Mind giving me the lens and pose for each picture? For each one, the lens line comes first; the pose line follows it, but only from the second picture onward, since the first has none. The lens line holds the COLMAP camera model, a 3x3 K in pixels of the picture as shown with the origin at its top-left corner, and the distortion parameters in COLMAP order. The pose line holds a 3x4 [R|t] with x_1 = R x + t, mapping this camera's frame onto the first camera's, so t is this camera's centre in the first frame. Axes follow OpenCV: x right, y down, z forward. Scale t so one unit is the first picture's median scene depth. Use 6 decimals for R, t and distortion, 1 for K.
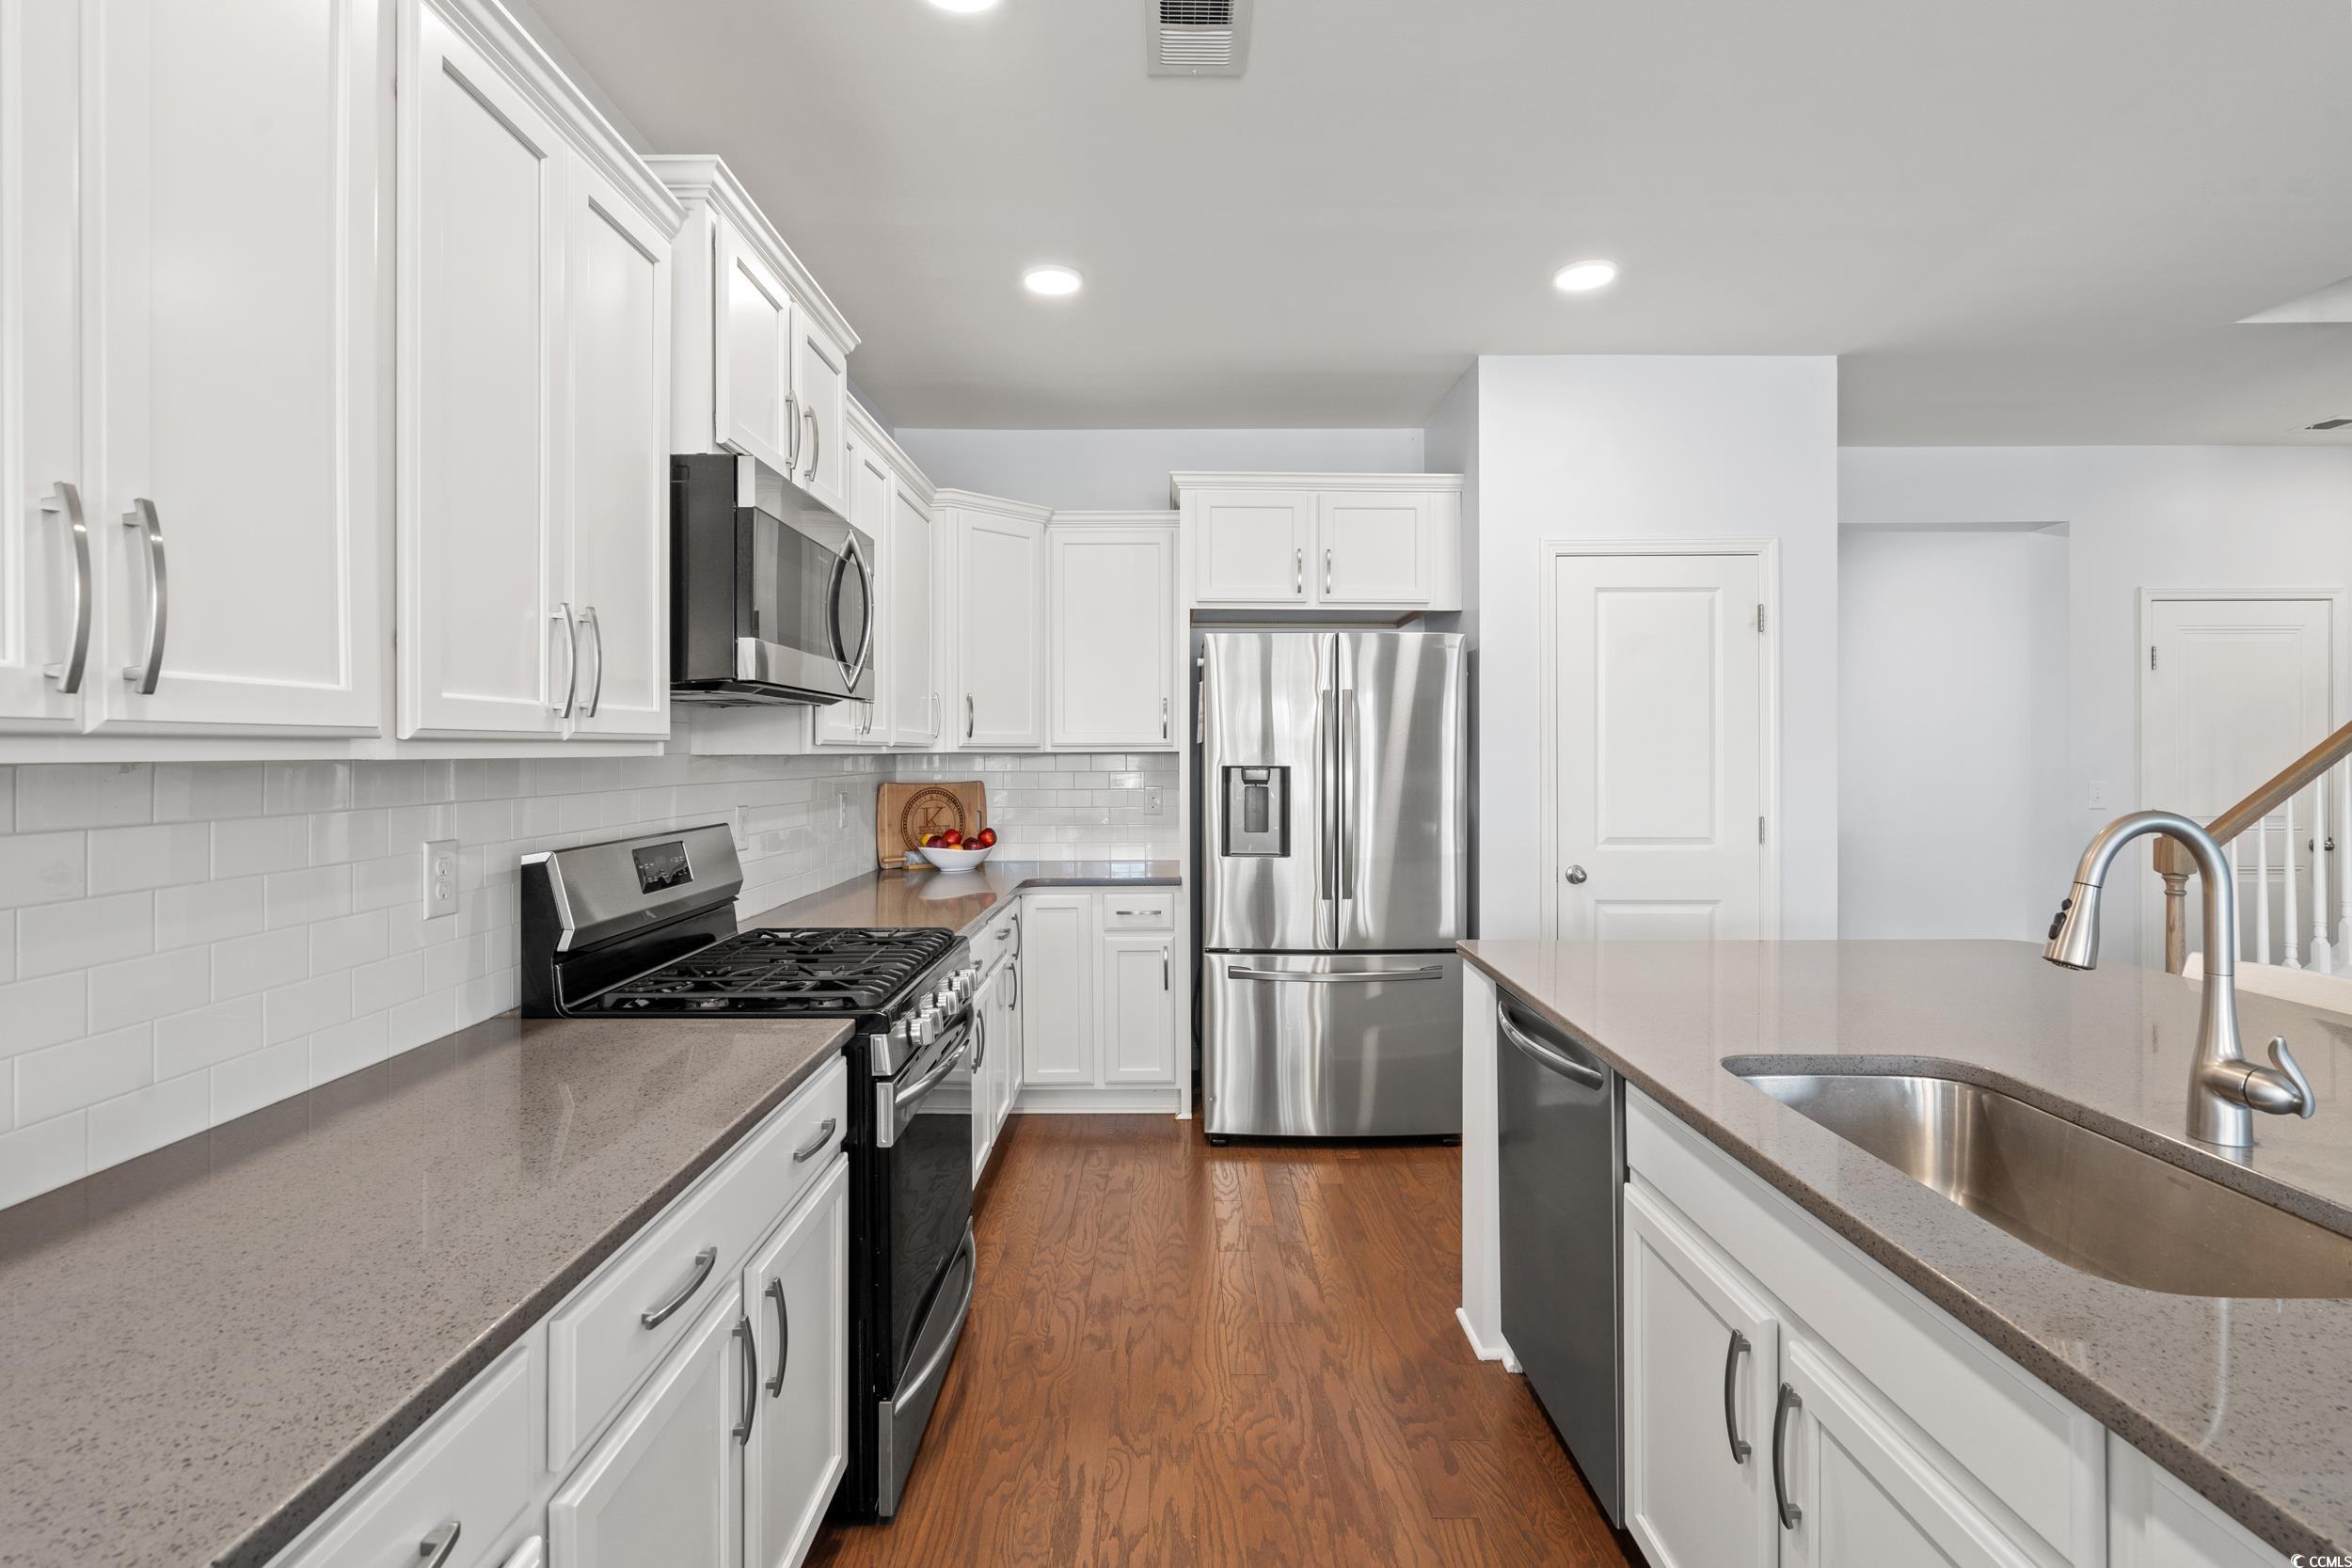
lens RADIAL K [[1073.3, 0, 1170.8], [0, 1073.3, 745.3], [0, 0, 1]] dist [-0.007798, 0.003002]
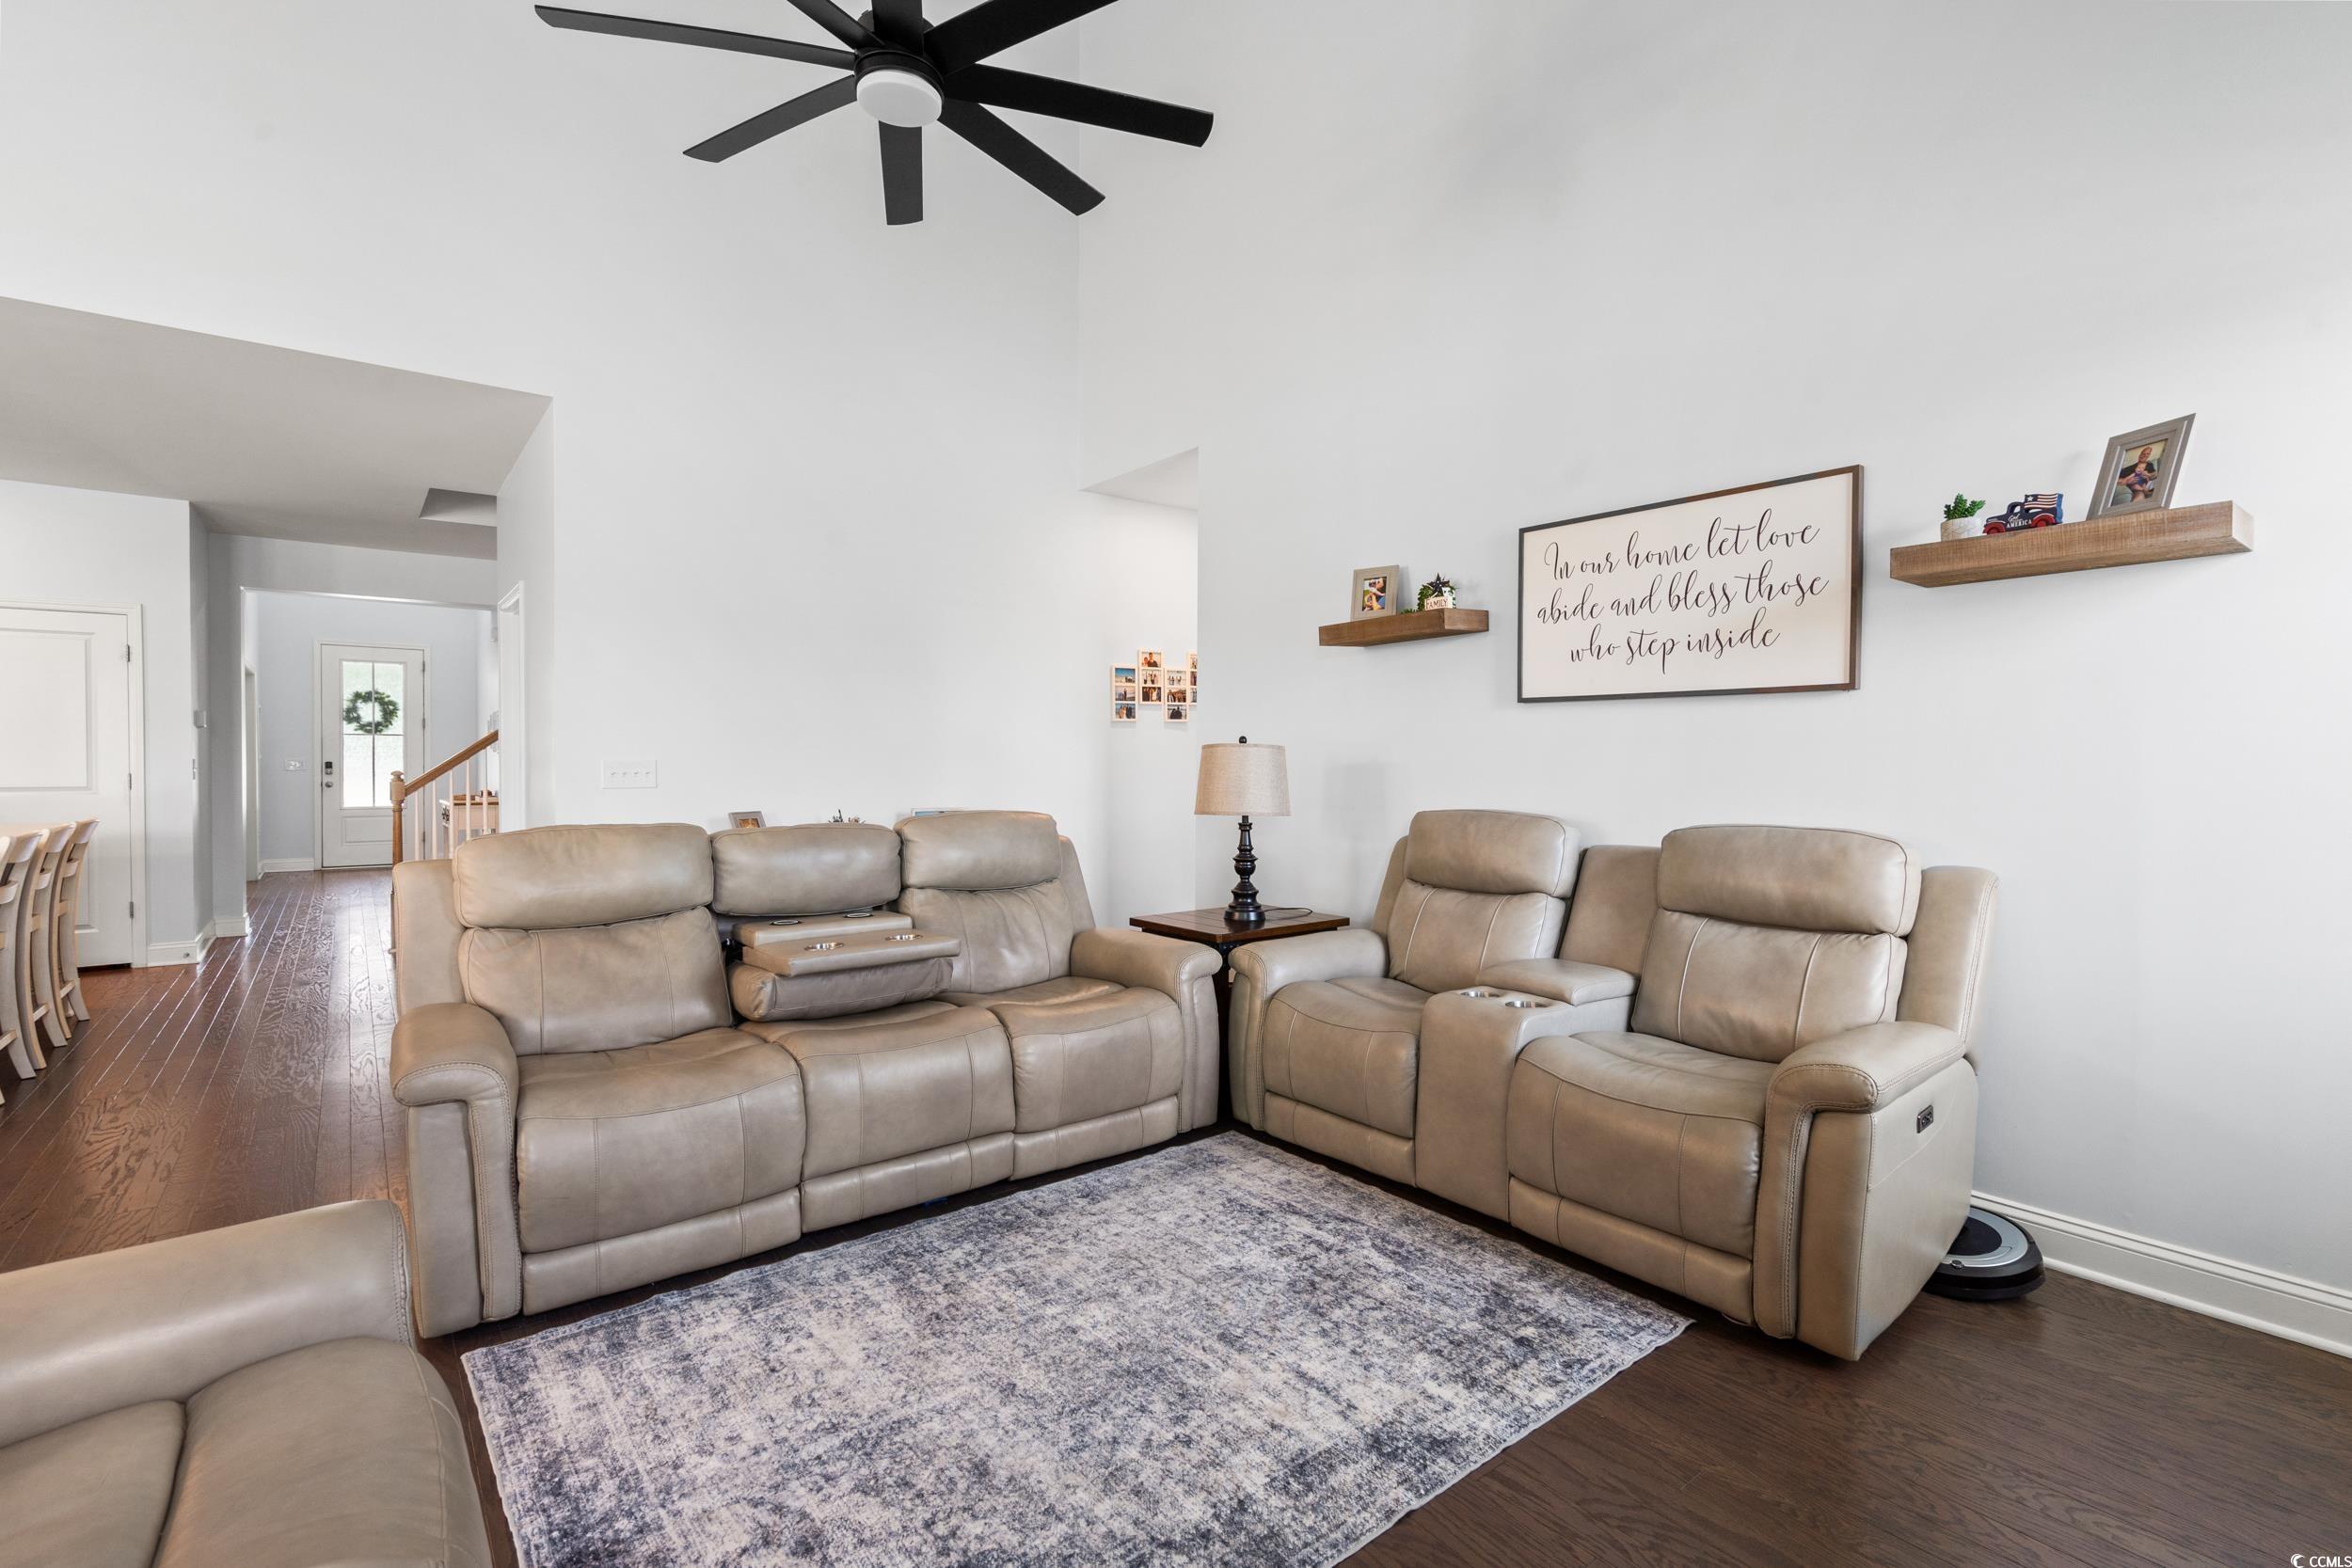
lens RADIAL K [[1073.3, 0, 1174.8], [0, 1073.3, 778.5], [0, 0, 1]] dist [-0.007798, 0.003002]
pose [[0.791267, -0.007360, 0.611427, 0.832662], [-0.006434, 0.999772, 0.020361, 0.031002], [-0.611437, -0.020045, 0.791039, -1.307645]]
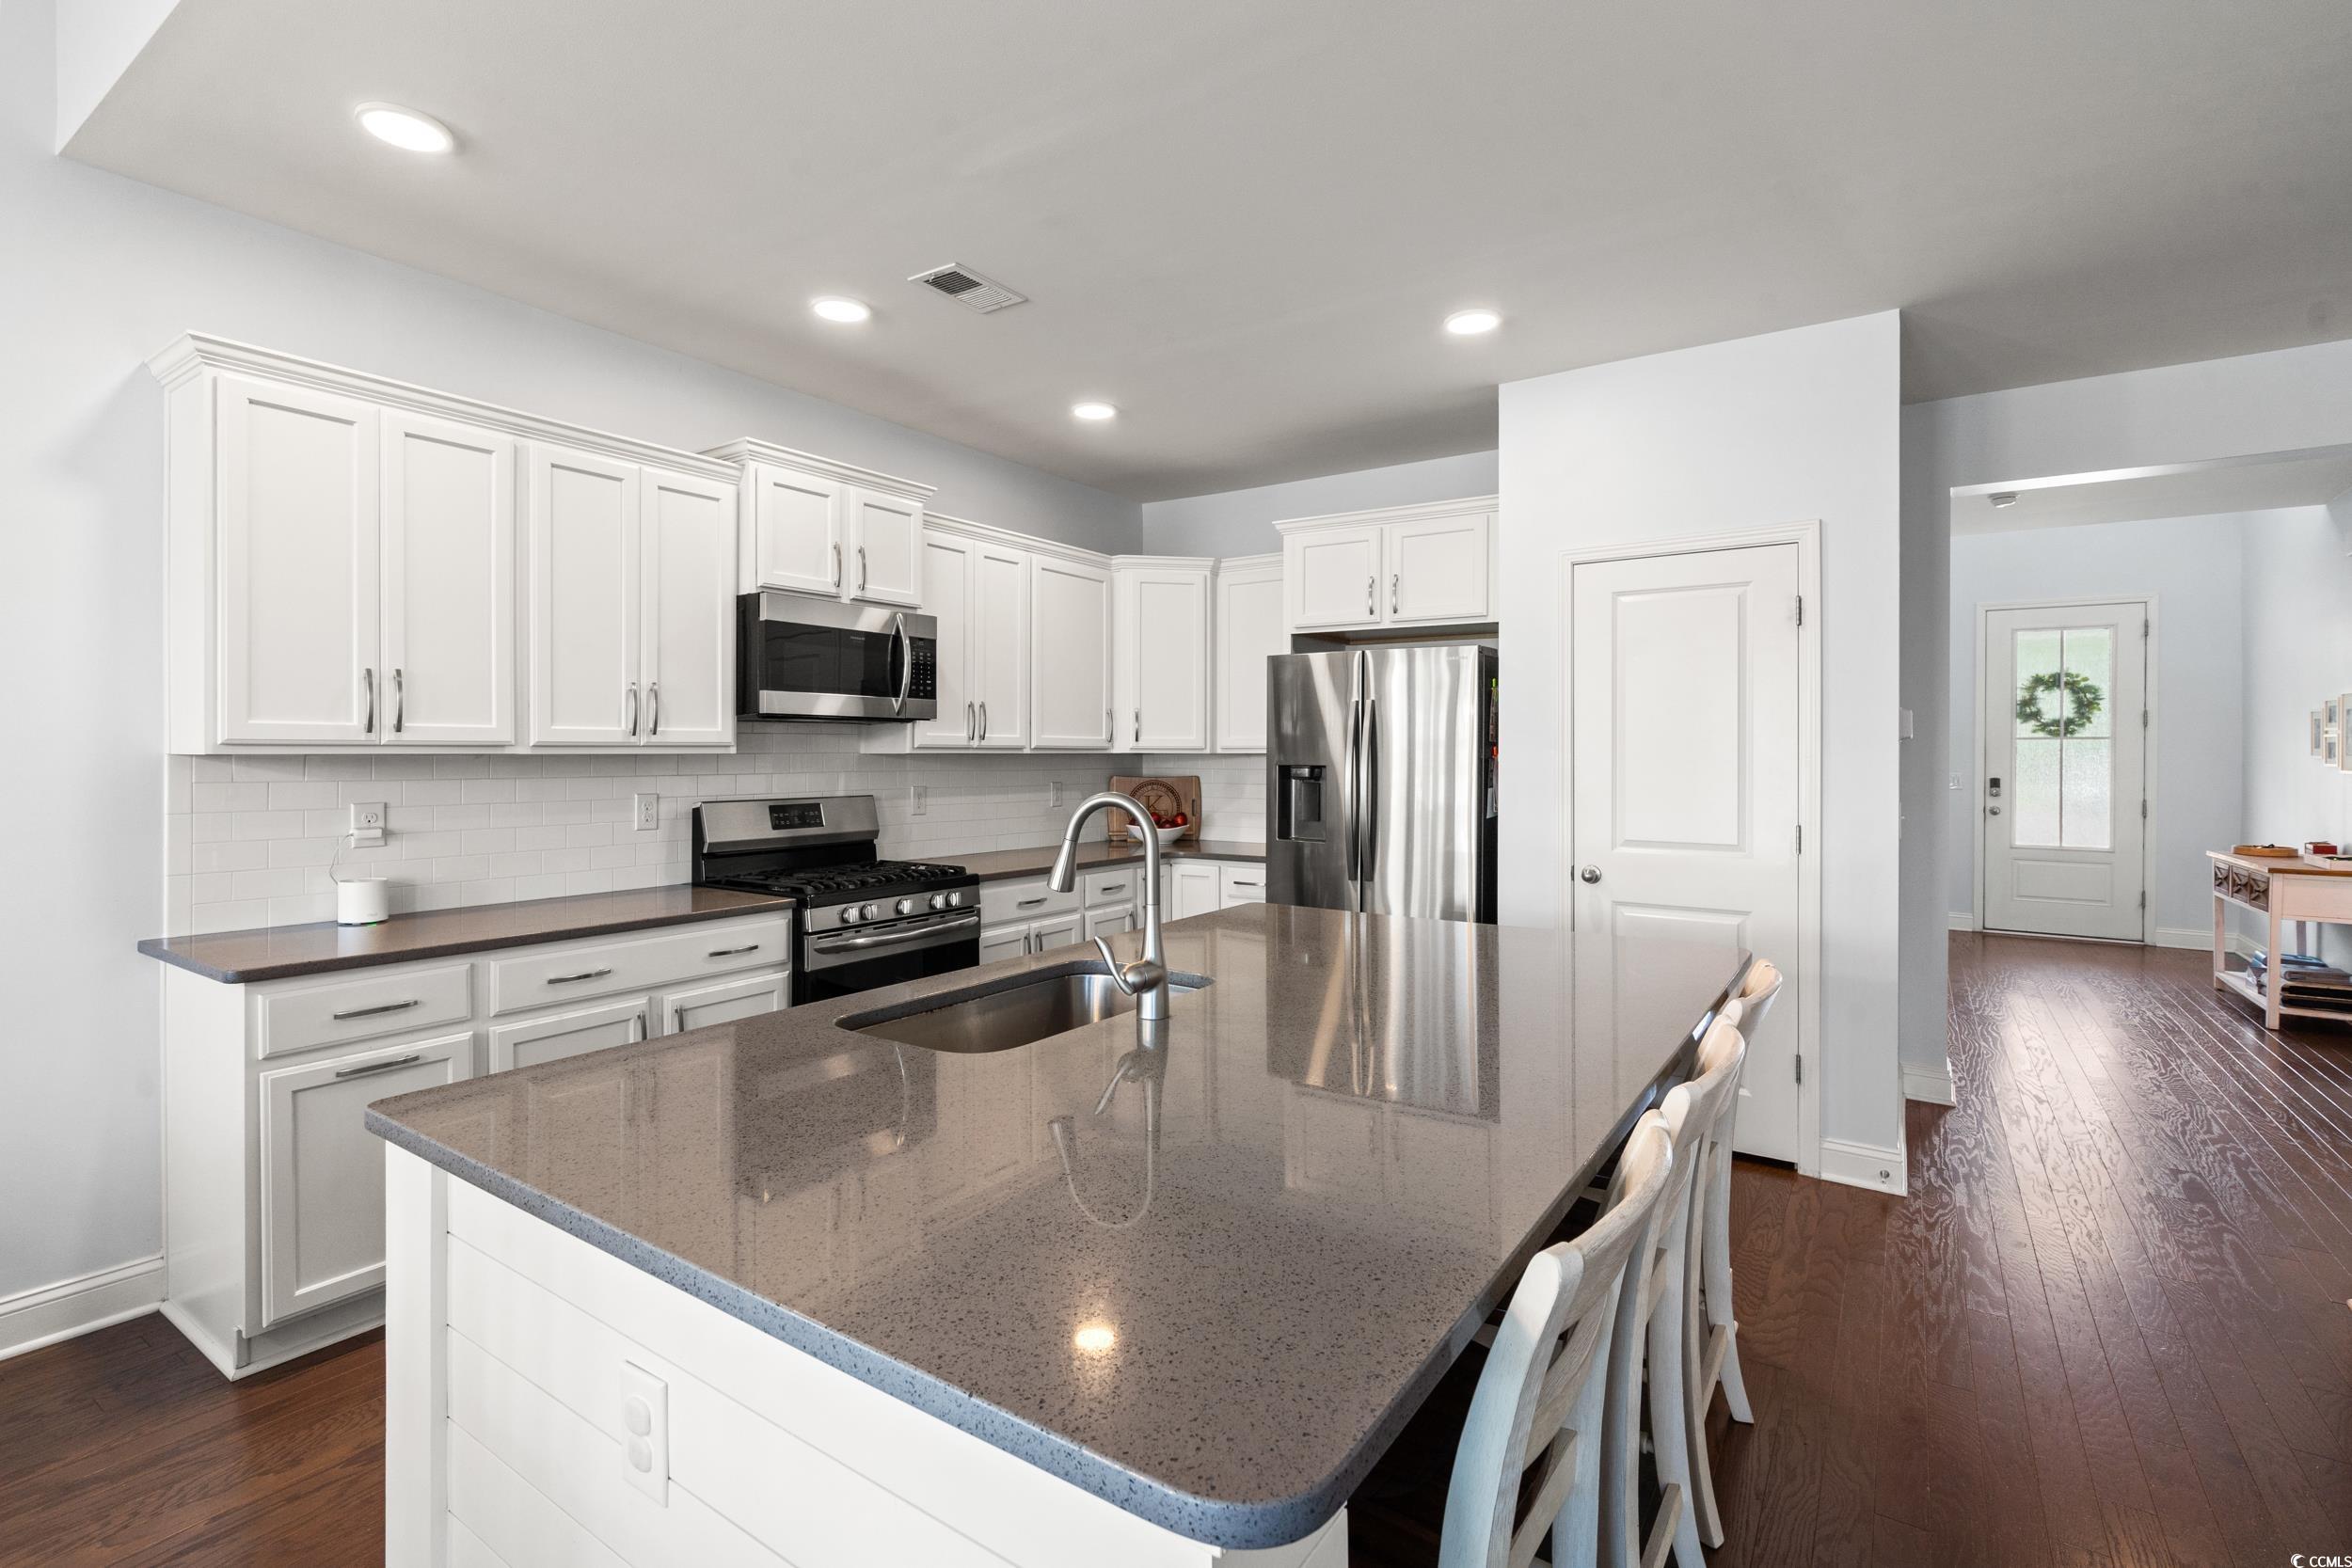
lens RADIAL K [[1073.3, 0, 1174.4], [0, 1073.3, 751.7], [0, 0, 1]] dist [-0.007798, 0.003002]
pose [[0.825997, 0.002727, -0.563668, 0.637699], [-0.000187, 0.999990, 0.004563, -0.001260], [0.563674, -0.003663, 0.825989, -0.069076]]
